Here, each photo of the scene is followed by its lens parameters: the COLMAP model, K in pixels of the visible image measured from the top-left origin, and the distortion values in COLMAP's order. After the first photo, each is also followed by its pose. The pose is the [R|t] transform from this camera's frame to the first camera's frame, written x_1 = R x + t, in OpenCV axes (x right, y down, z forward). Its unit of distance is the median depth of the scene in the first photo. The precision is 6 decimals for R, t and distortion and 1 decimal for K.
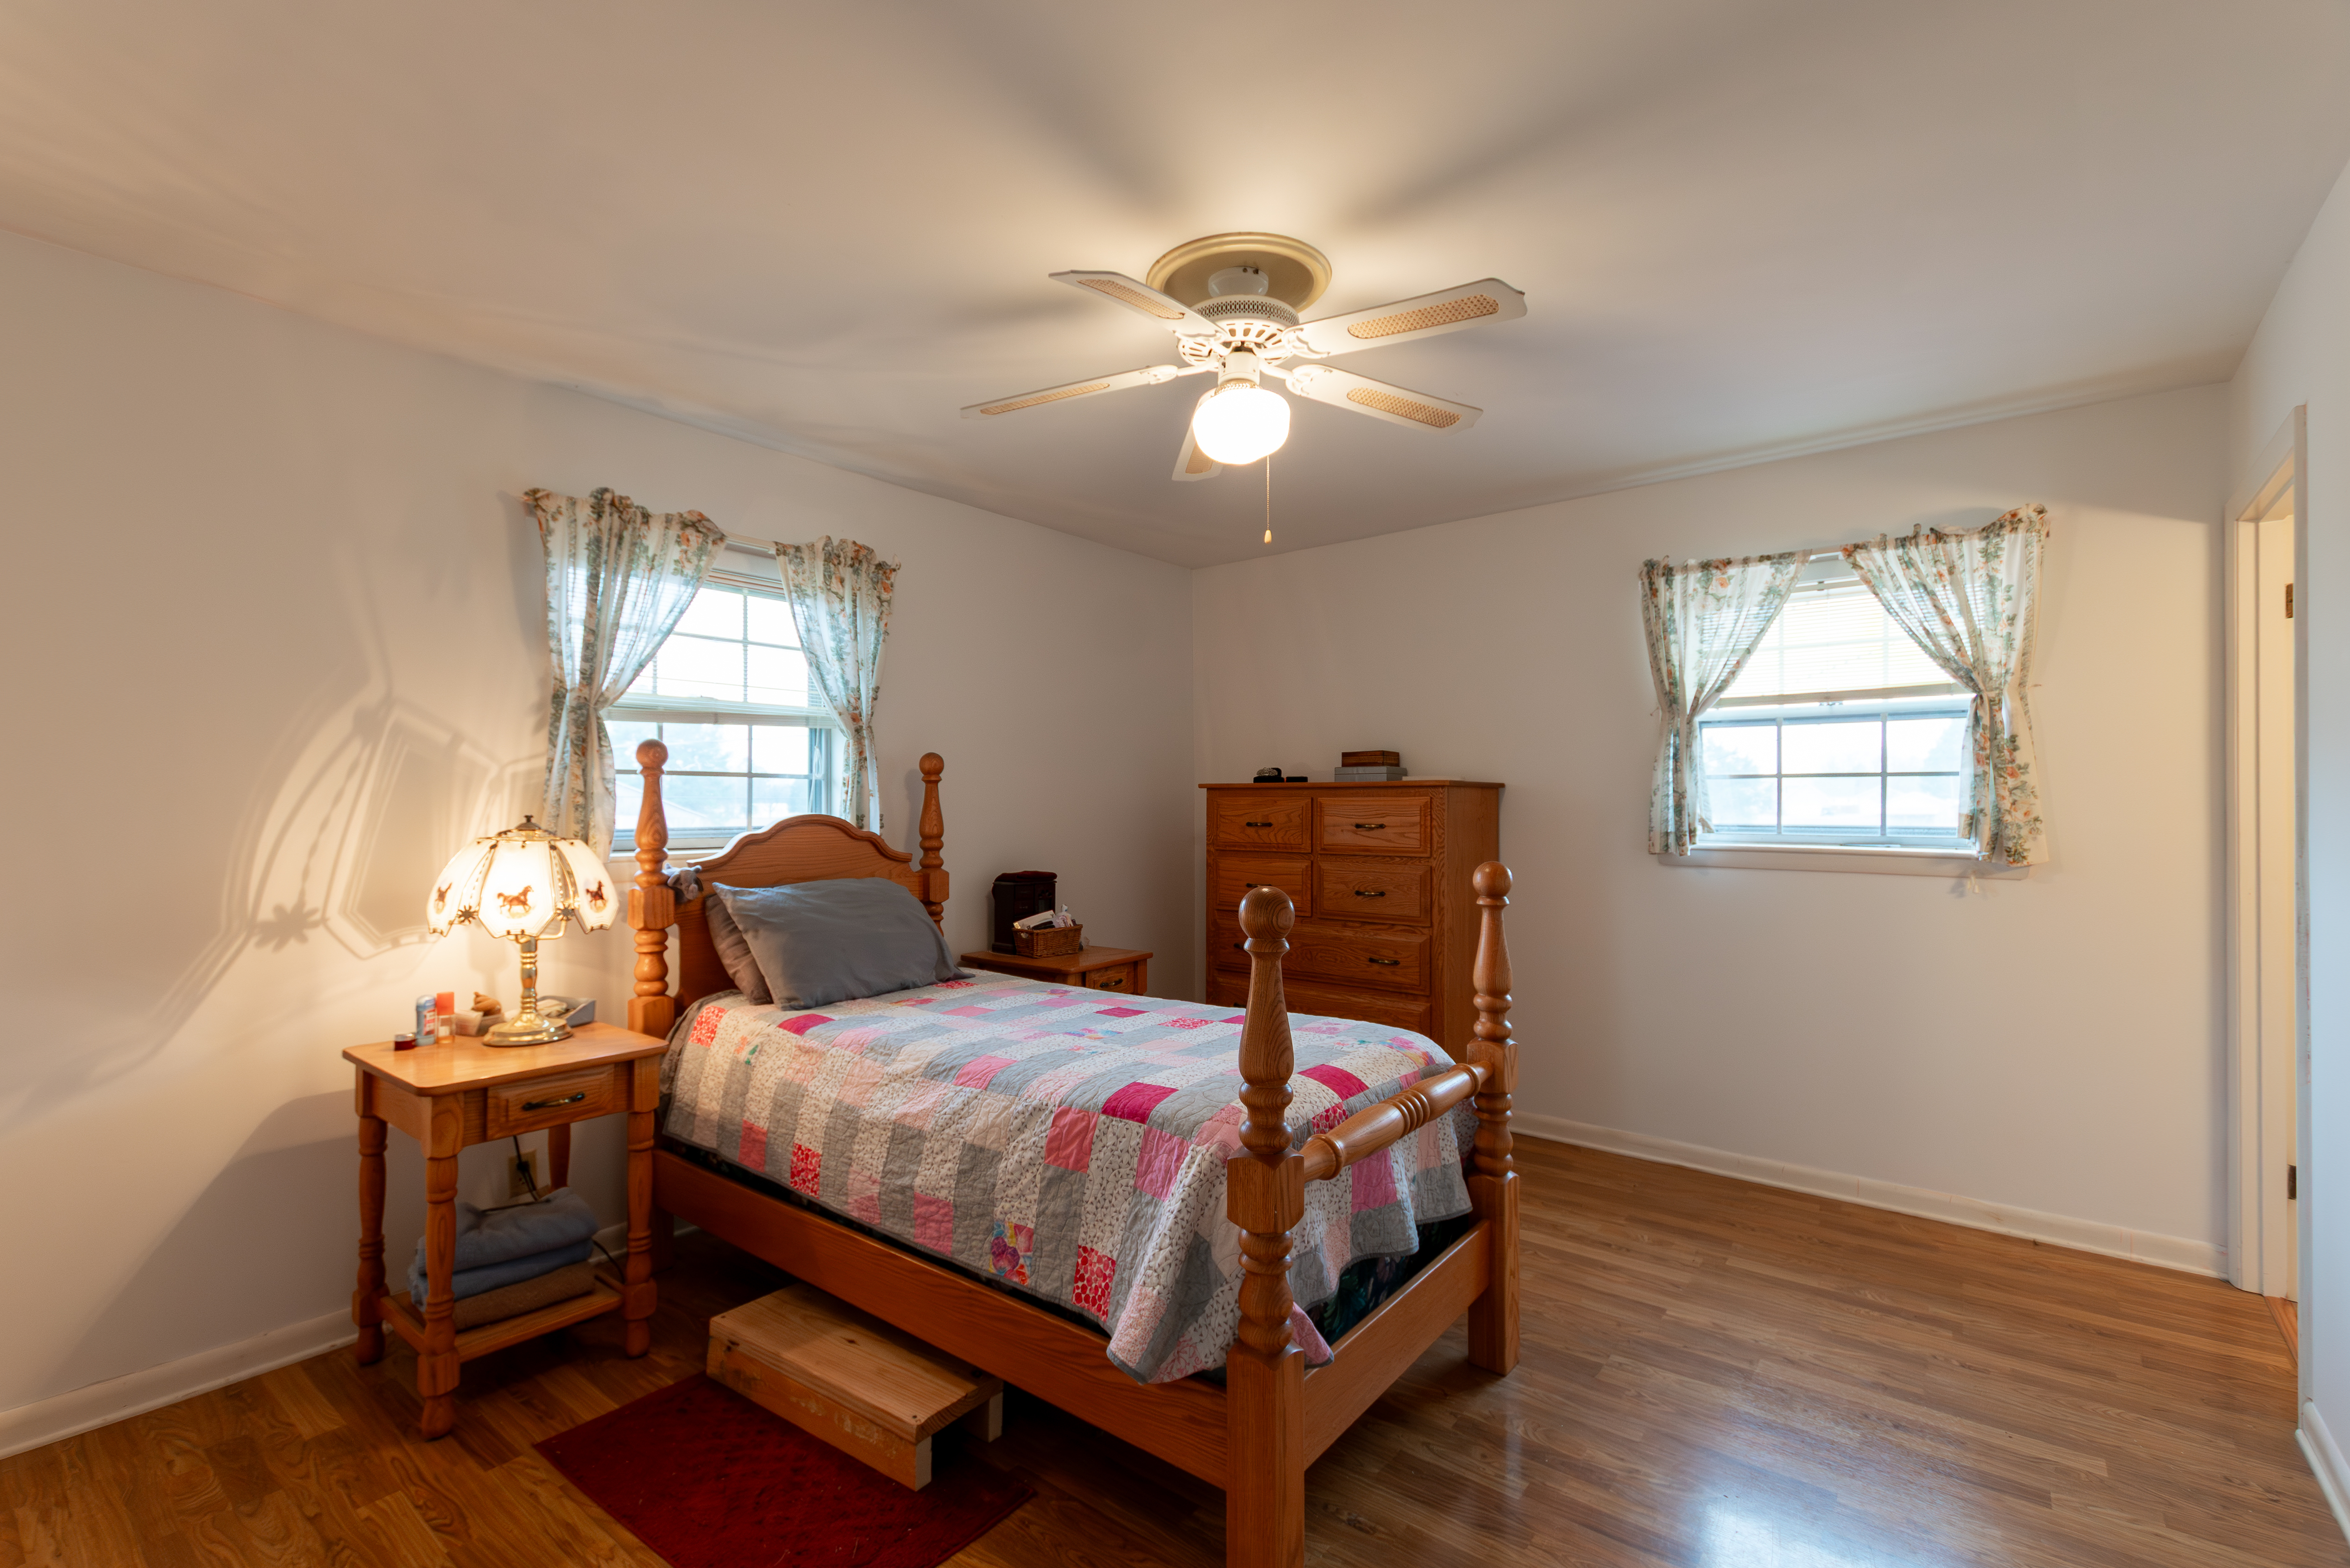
lens RADIAL K [[1098.5, 0, 1151.4], [0, 1098.5, 805.9], [0, 0, 1]] dist [0.018187, -0.008286]
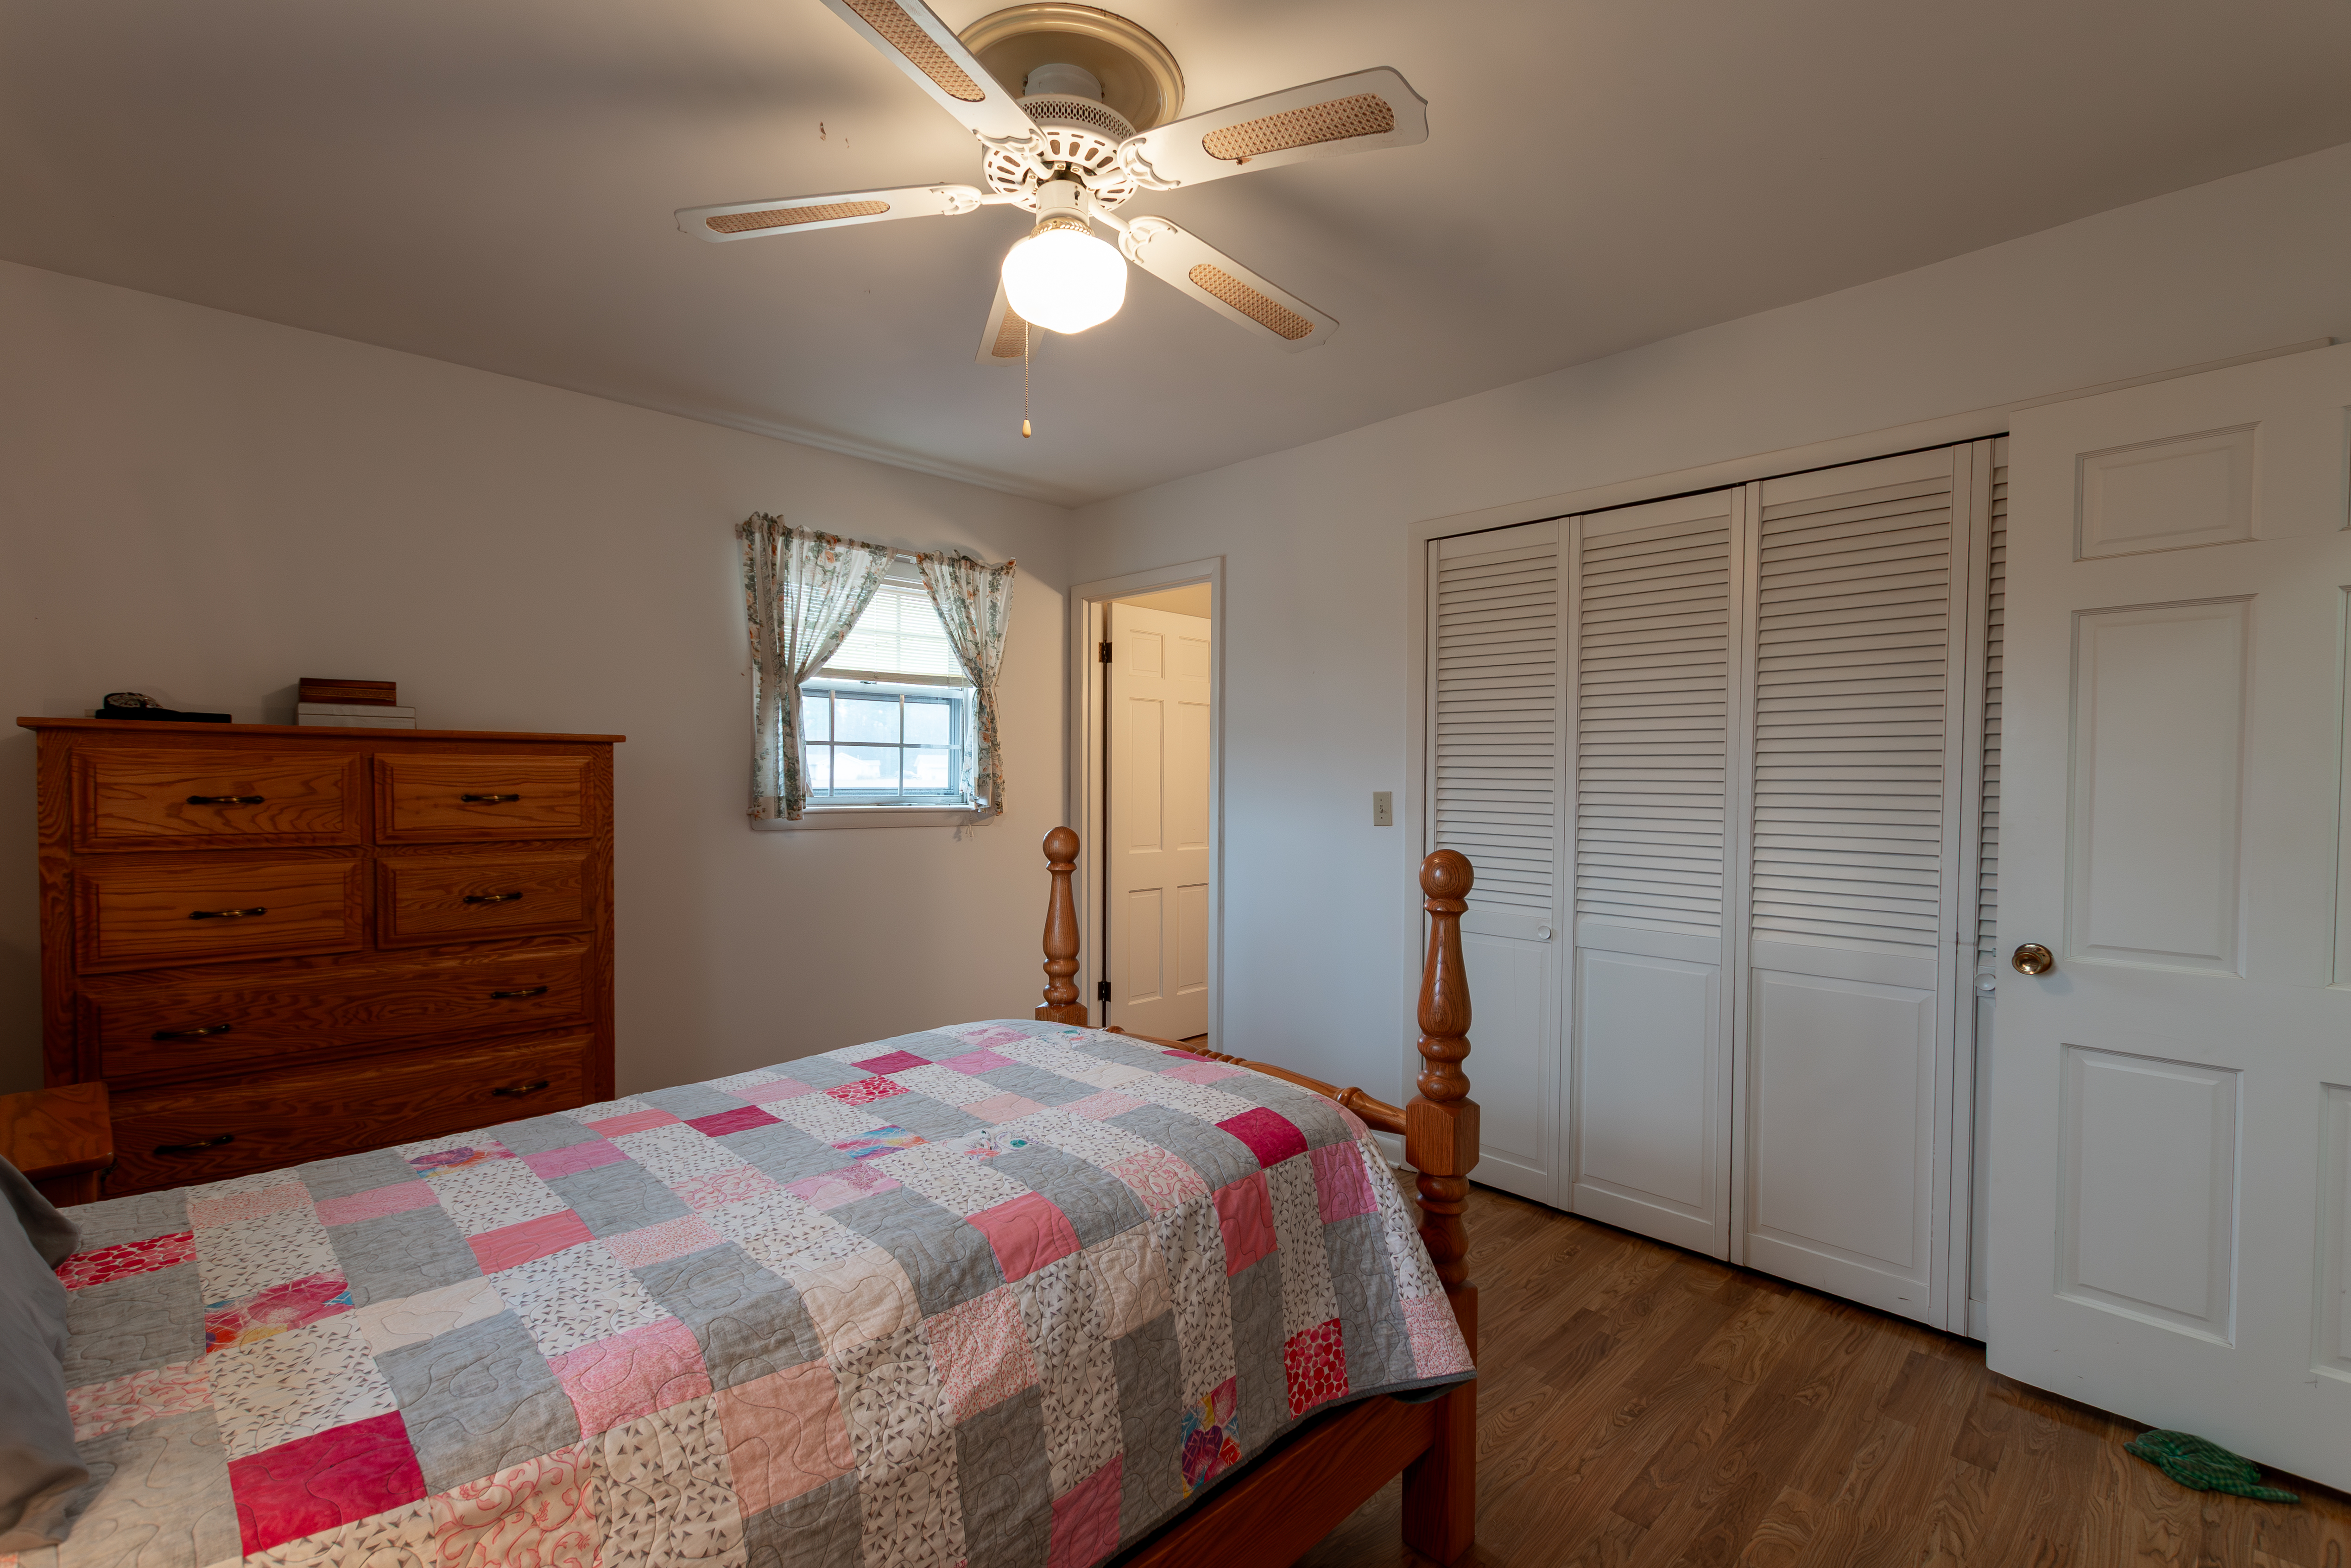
lens RADIAL K [[1066.5, 0, 1160.5], [0, 1066.5, 803.0], [0, 0, 1]] dist [0.016290, -0.006200]
pose [[0.077599, -0.025550, 0.996657, -0.459553], [-0.005753, 0.999643, 0.026075, 0.002359], [-0.996968, -0.007757, 0.077424, 0.589019]]
